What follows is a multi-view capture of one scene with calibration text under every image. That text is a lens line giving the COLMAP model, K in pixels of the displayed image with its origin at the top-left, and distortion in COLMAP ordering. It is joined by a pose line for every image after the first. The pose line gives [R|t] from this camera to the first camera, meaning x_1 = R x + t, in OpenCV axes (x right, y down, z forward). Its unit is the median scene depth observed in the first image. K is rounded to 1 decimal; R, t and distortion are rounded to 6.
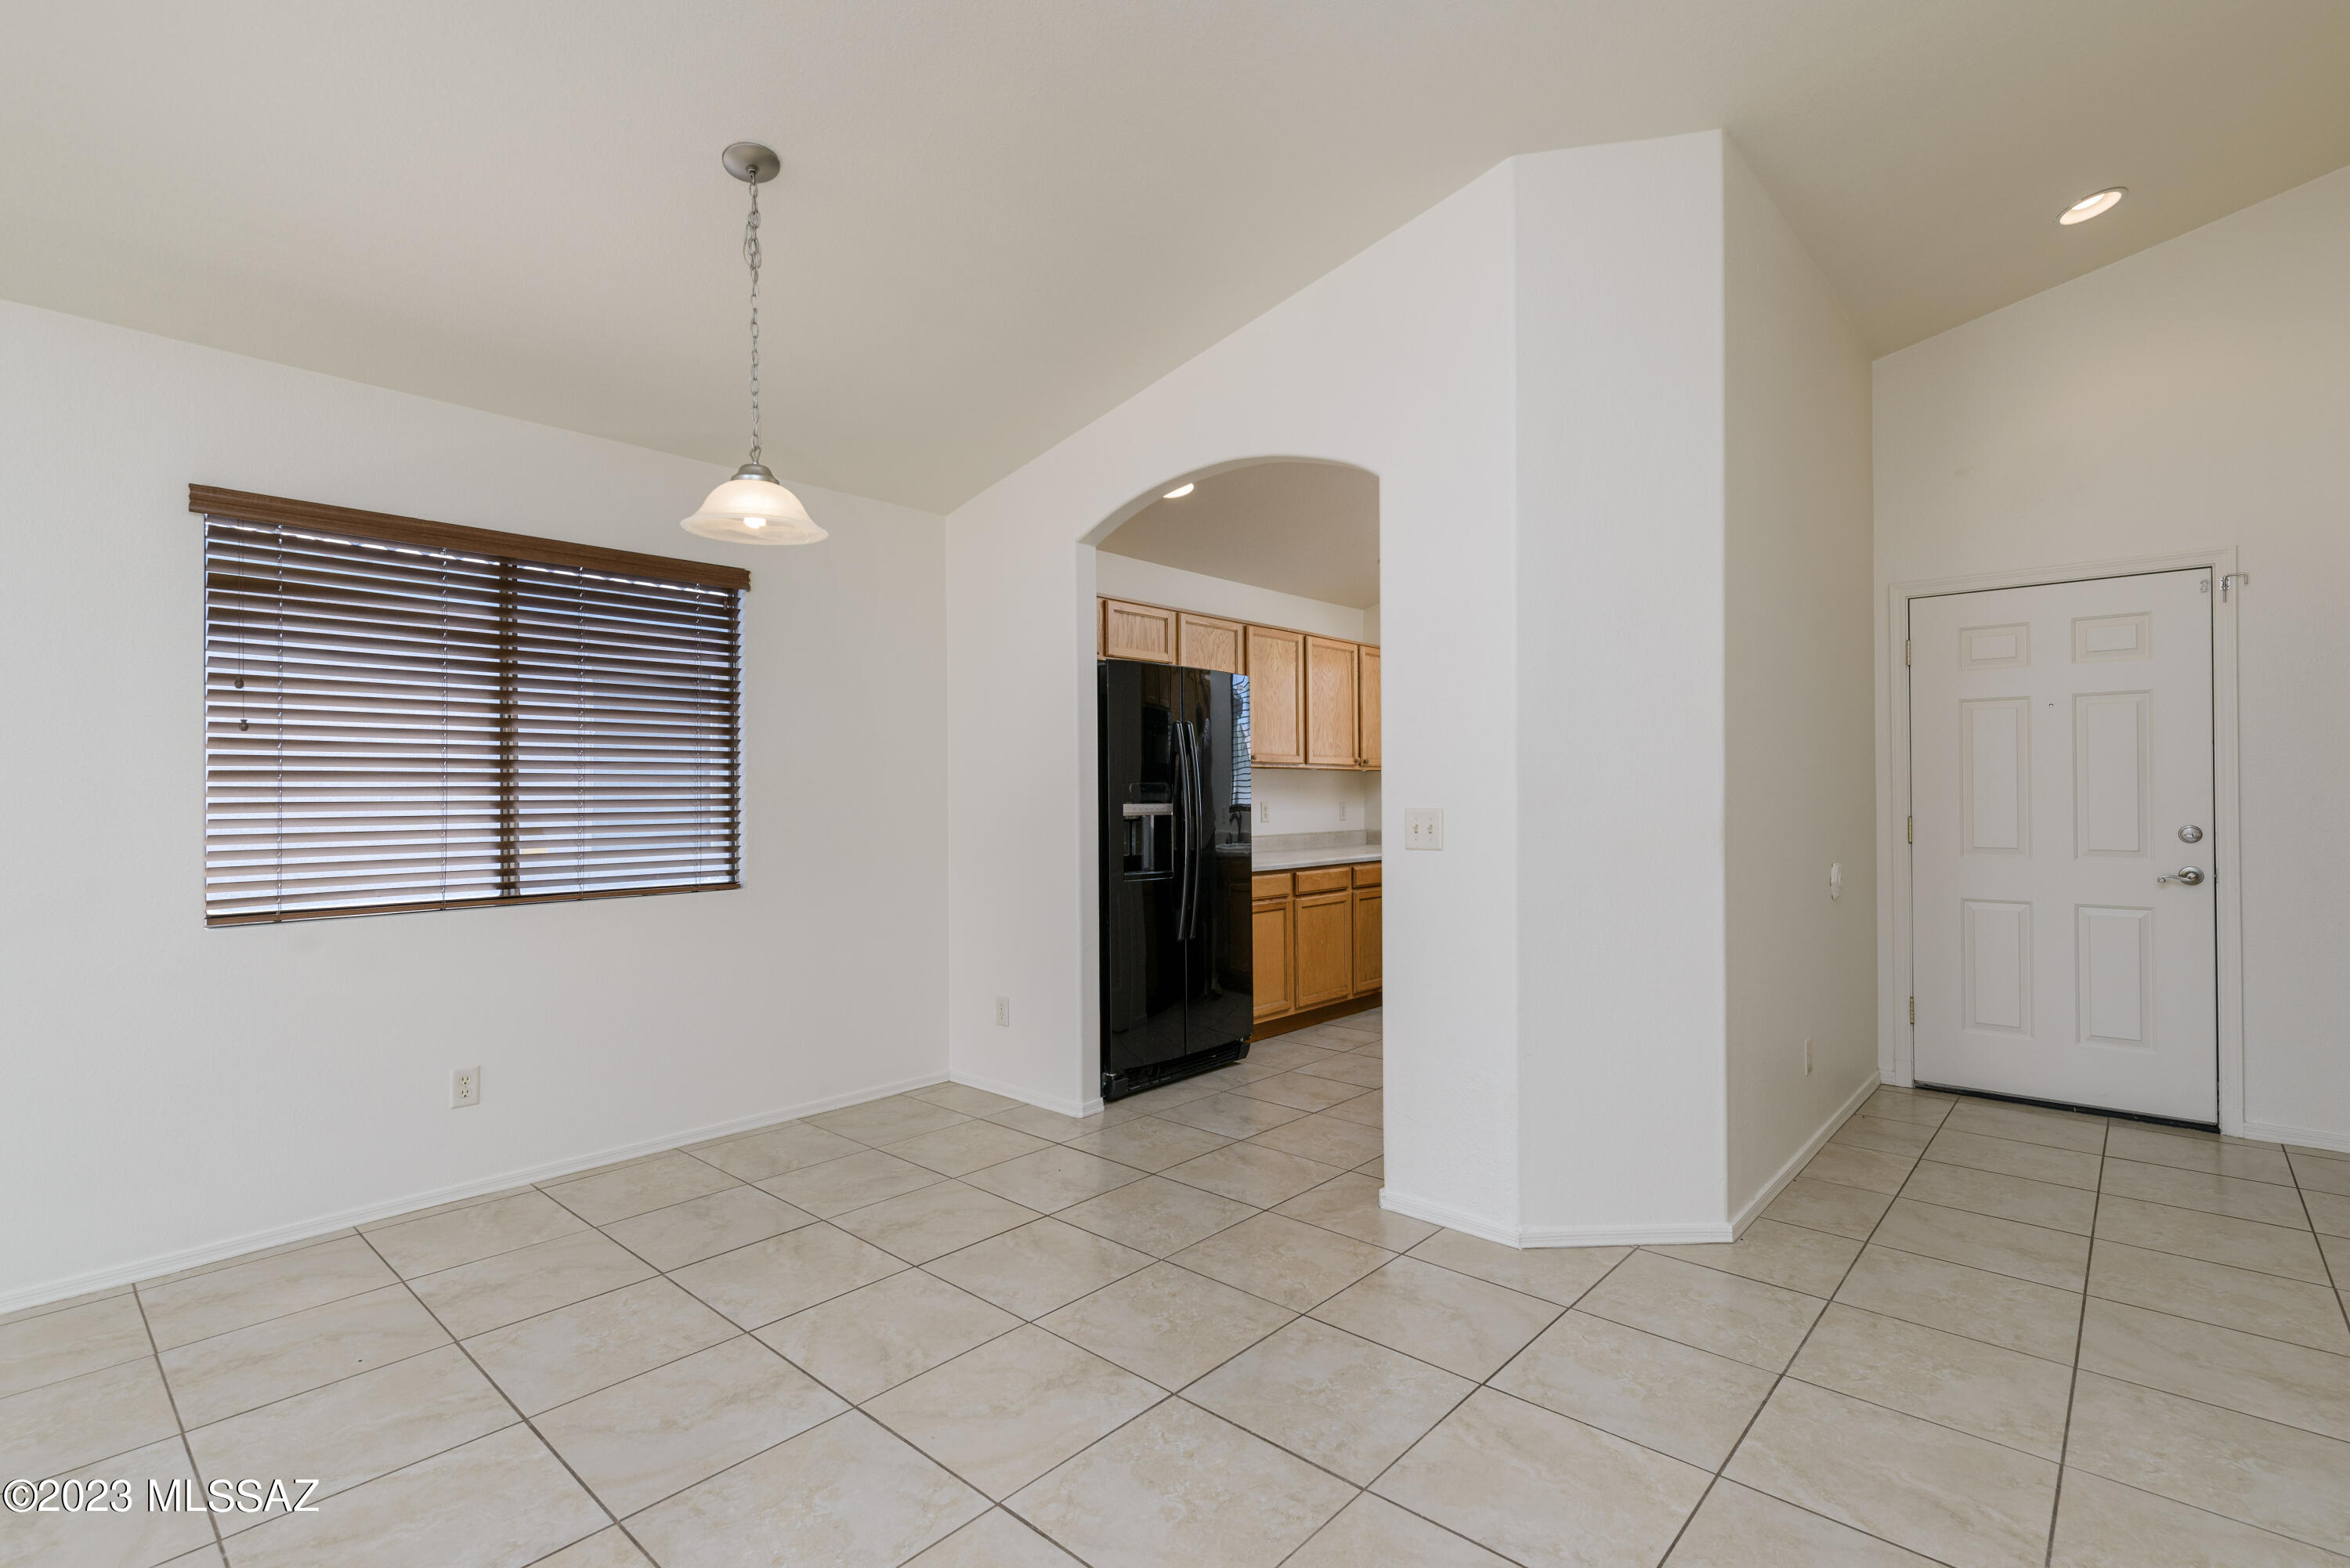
lens RADIAL K [[1080.9, 0, 1177.4], [0, 1080.9, 792.4], [0, 0, 1]] dist [0.001672, 0.001853]
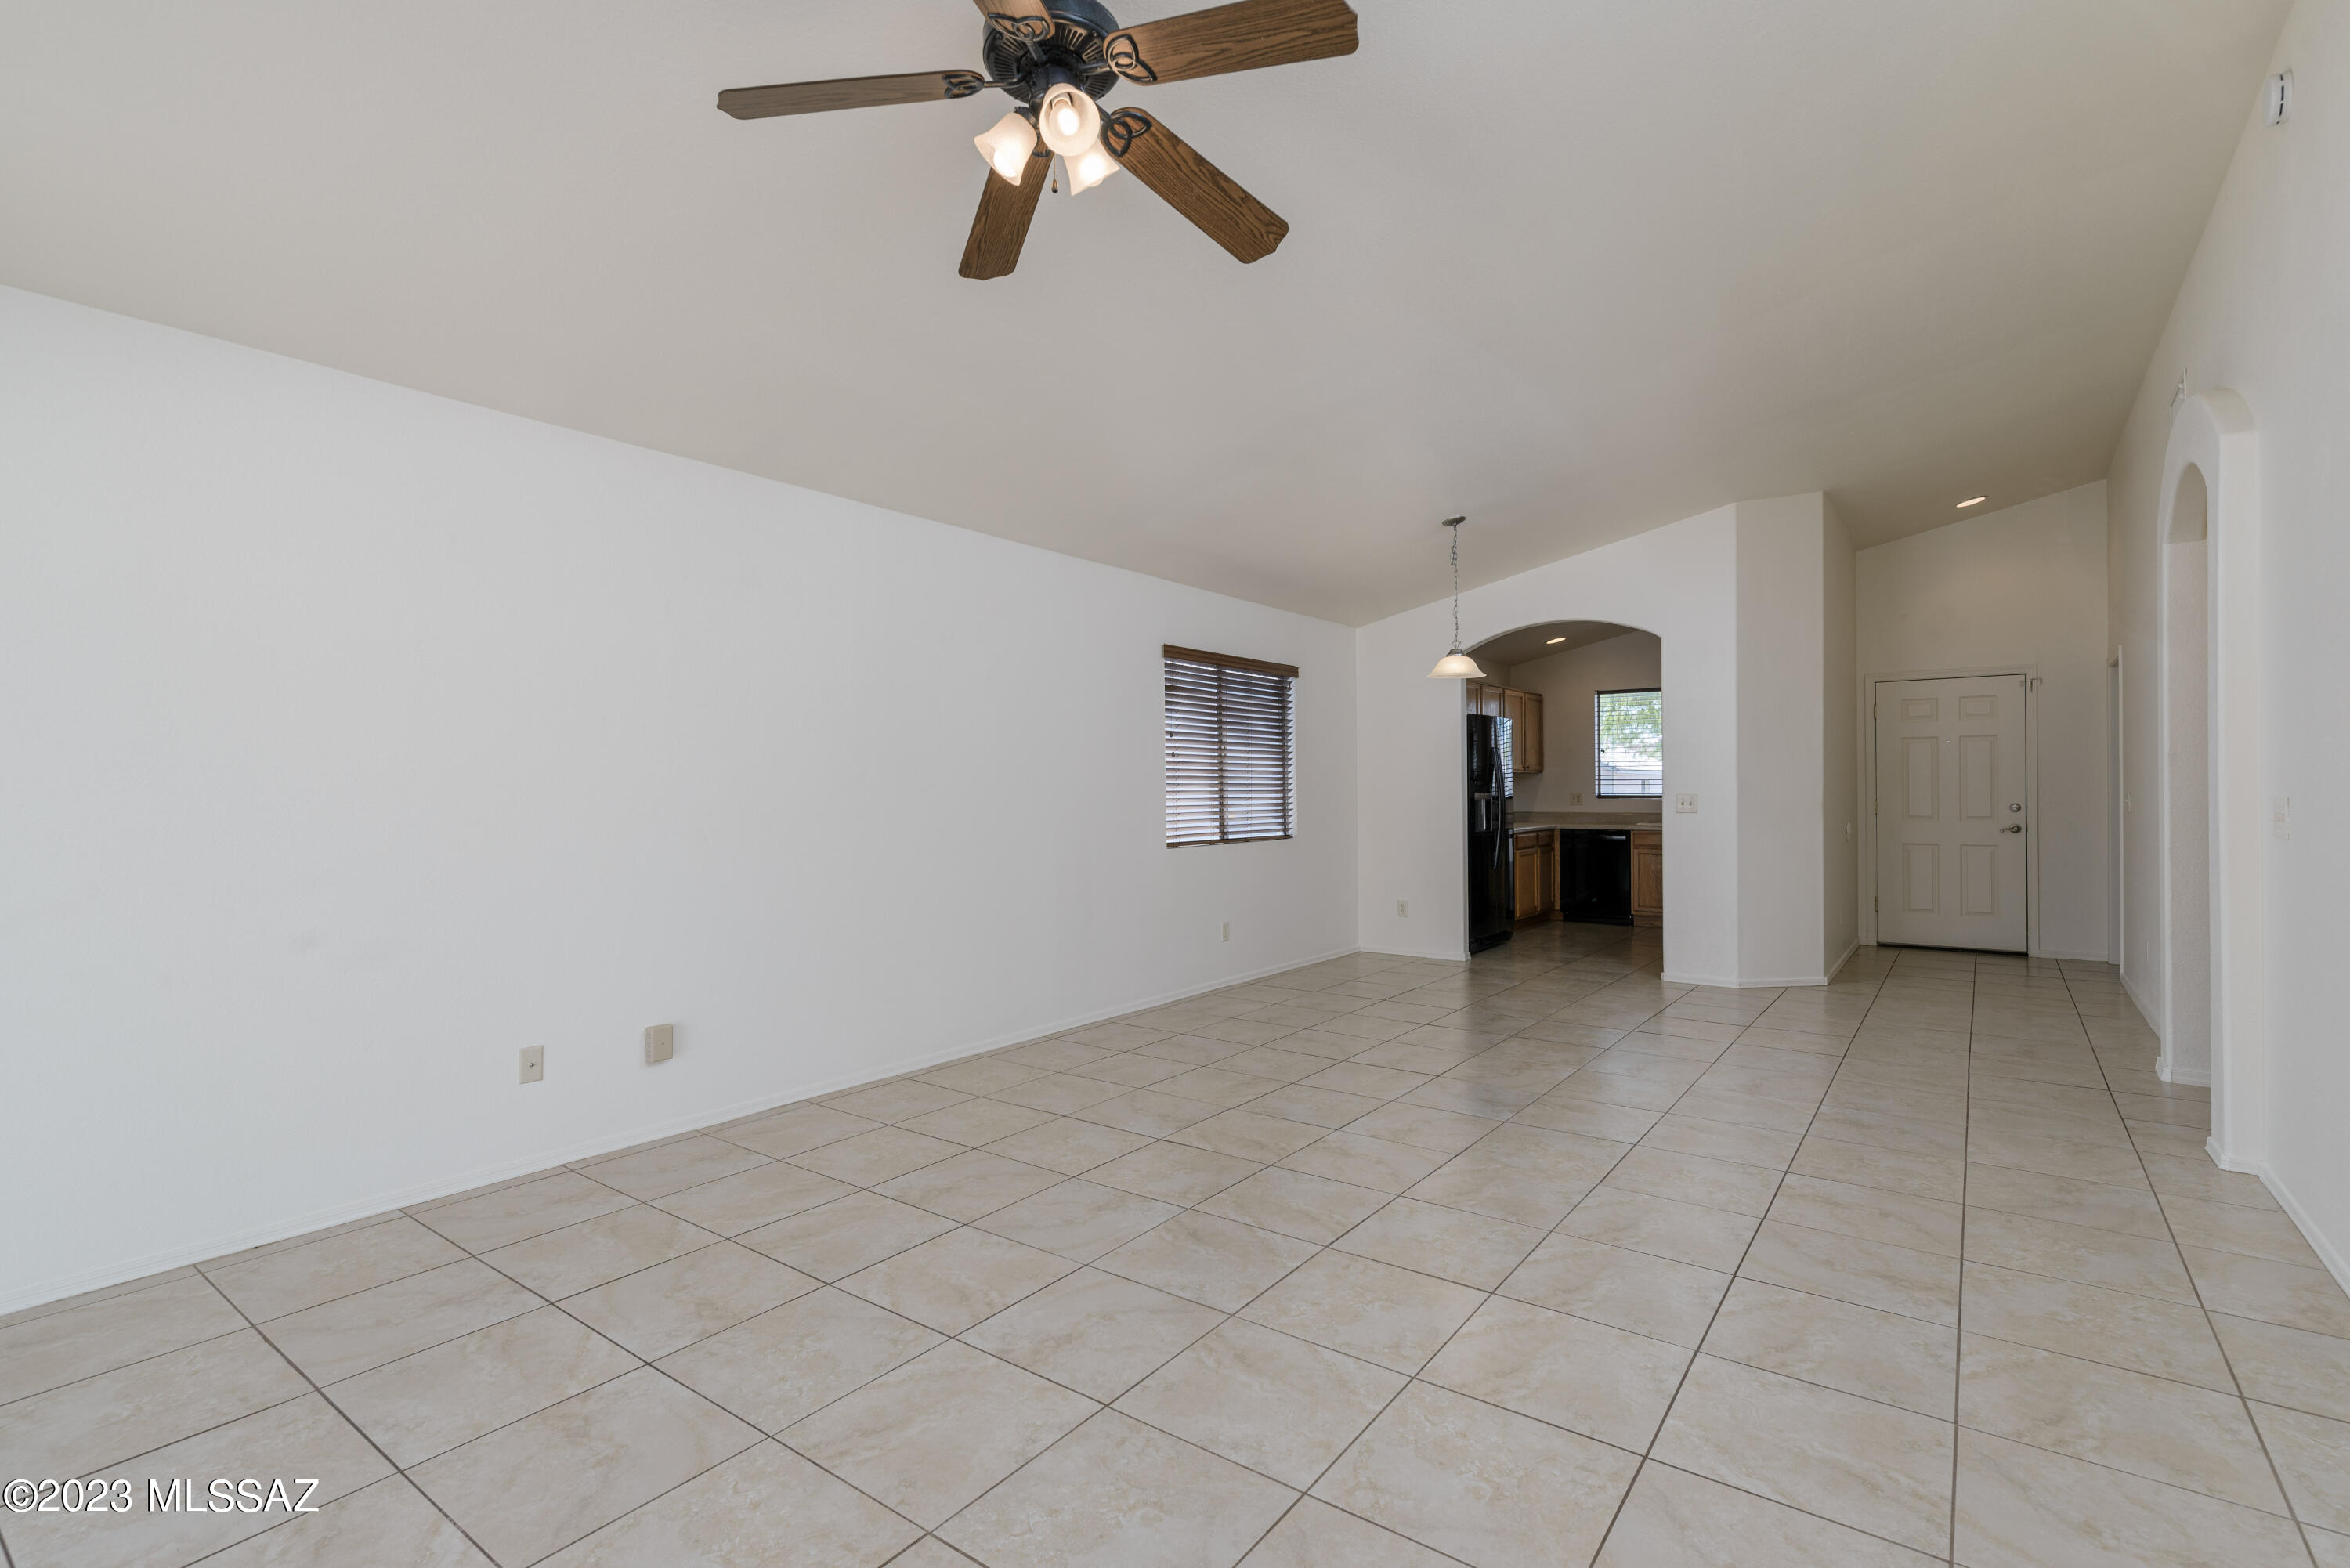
lens RADIAL K [[1080.9, 0, 1176.4], [0, 1080.9, 791.4], [0, 0, 1]] dist [0.001672, 0.001853]
pose [[0.995825, -0.000204, 0.091278, -0.863669], [0.000095, 0.999999, 0.001206, 0.007205], [-0.091278, -0.001192, 0.995825, -0.928086]]
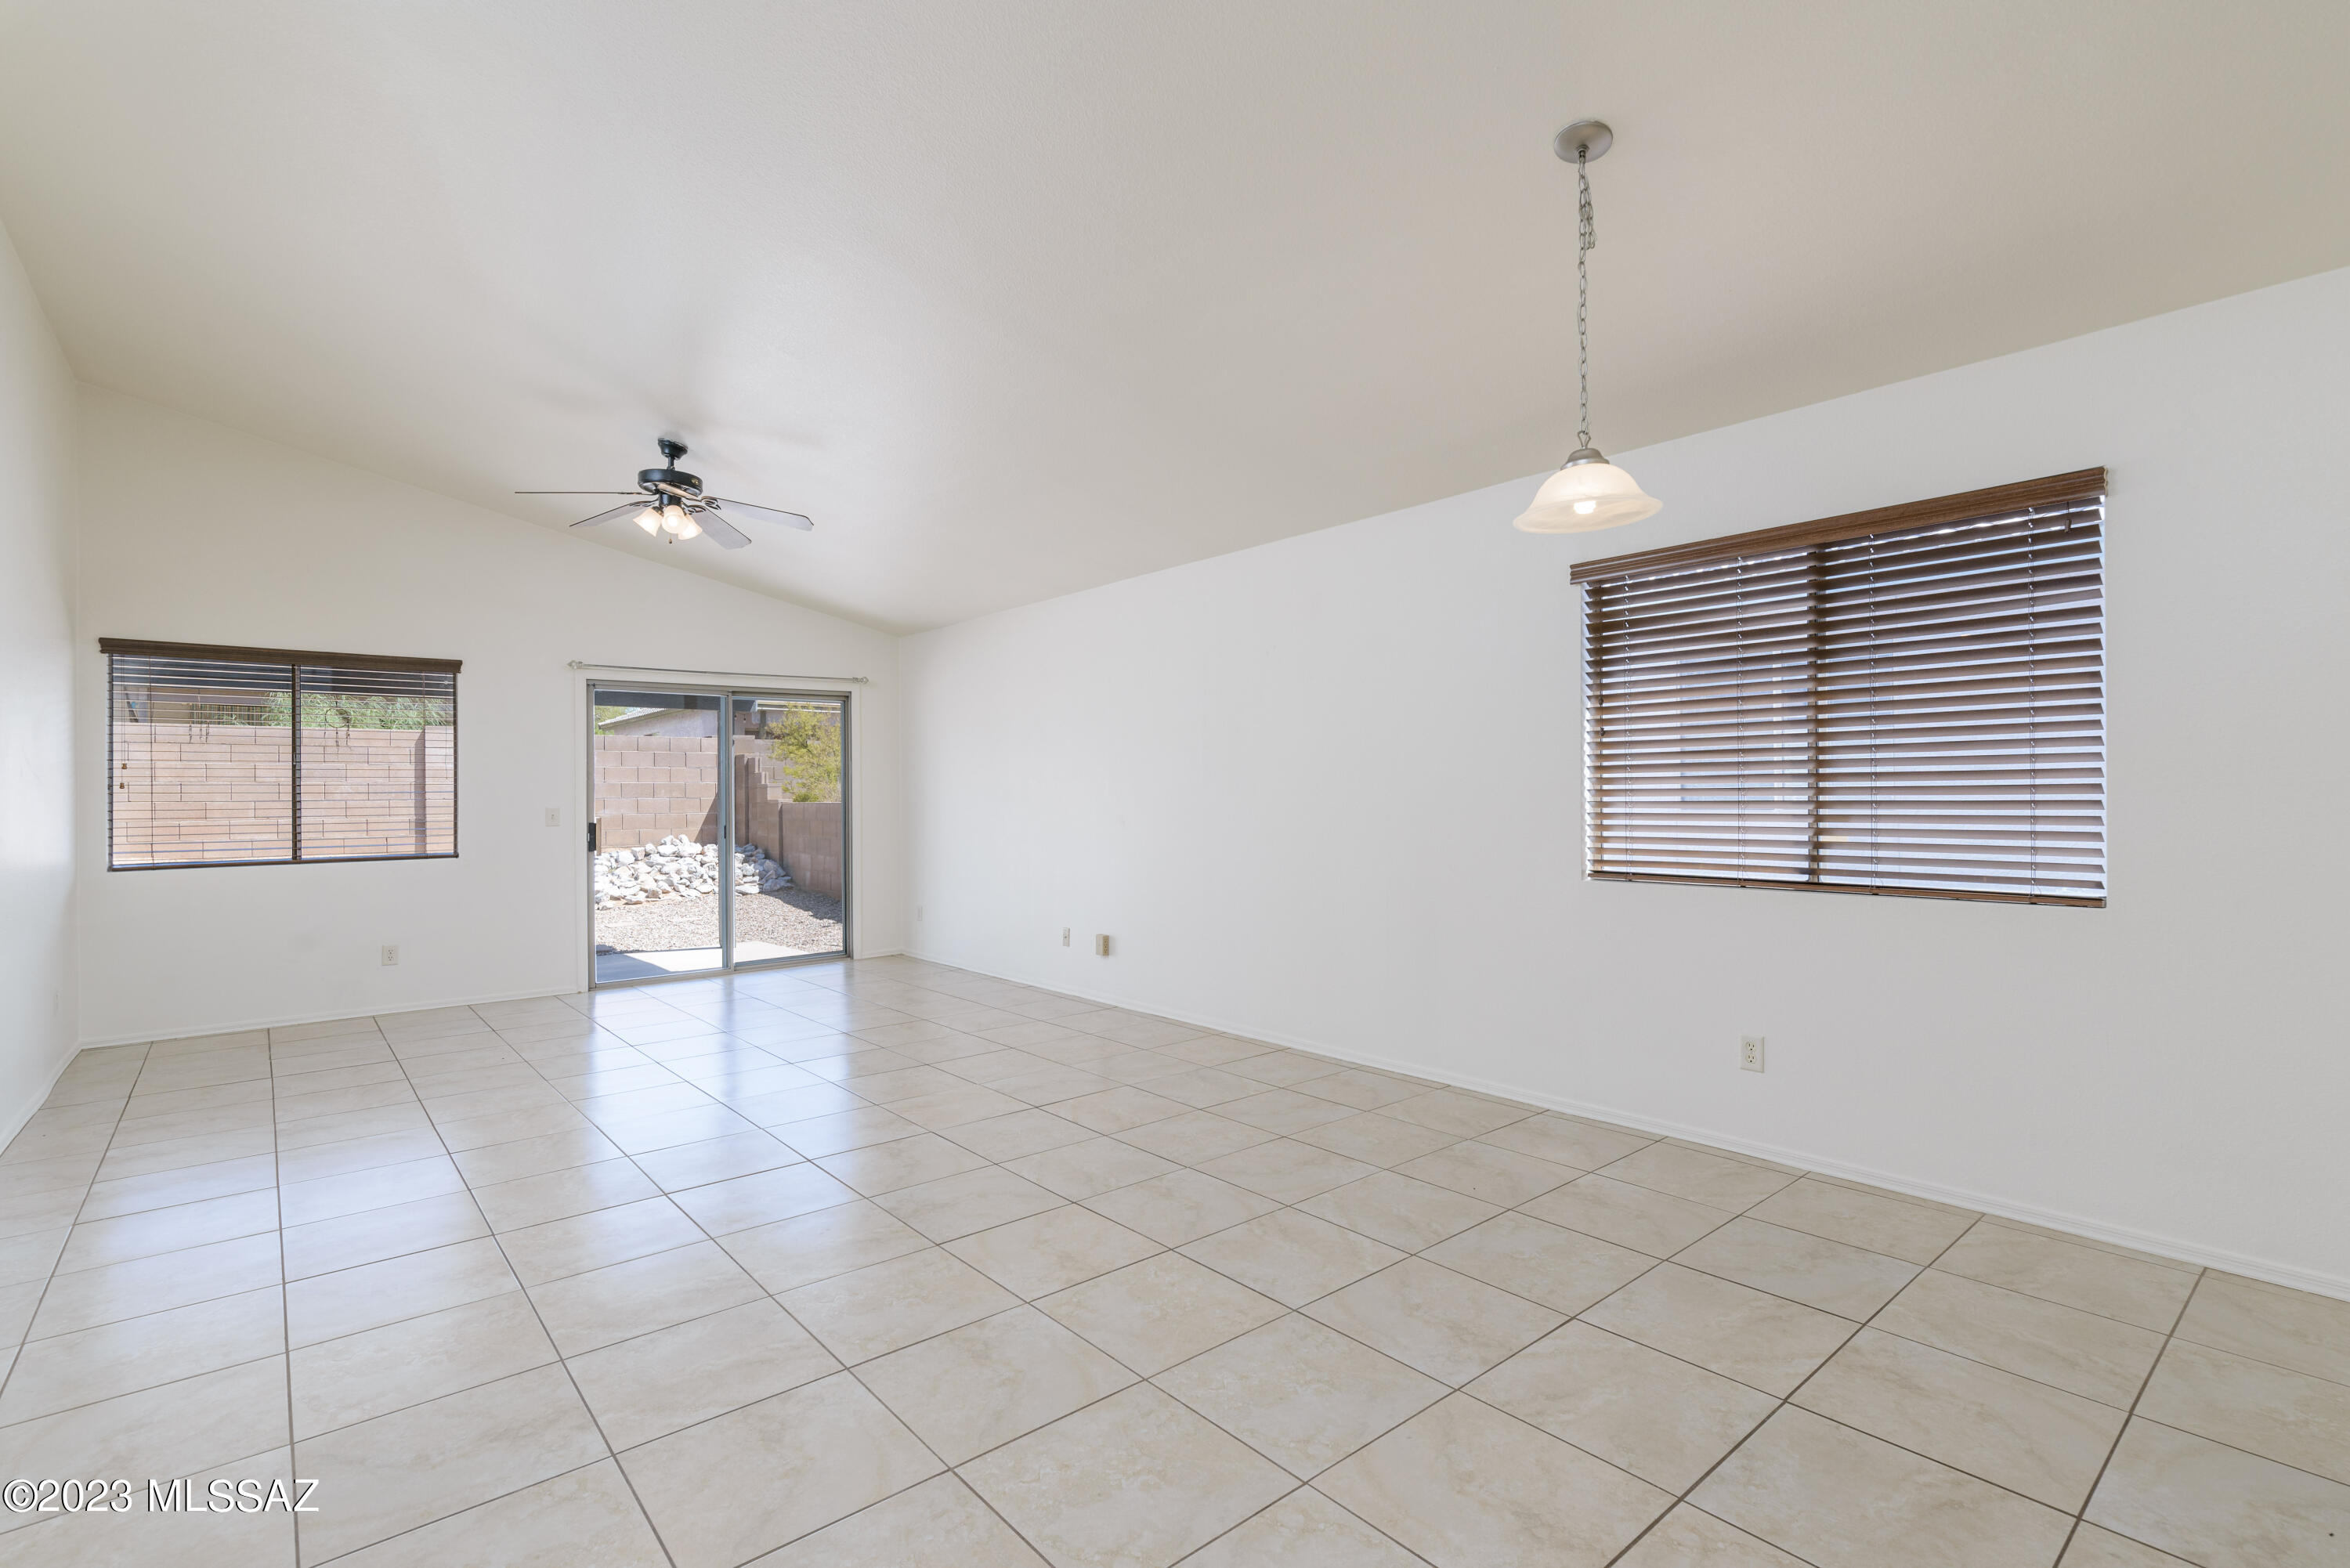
lens RADIAL K [[1080.9, 0, 1176.6], [0, 1080.9, 797.8], [0, 0, 1]] dist [0.001672, 0.001853]
pose [[-0.135462, 0.012937, -0.990698, 0.447604], [0.011920, 0.999864, 0.011427, -0.001201], [0.990711, -0.010261, -0.135597, 0.537130]]
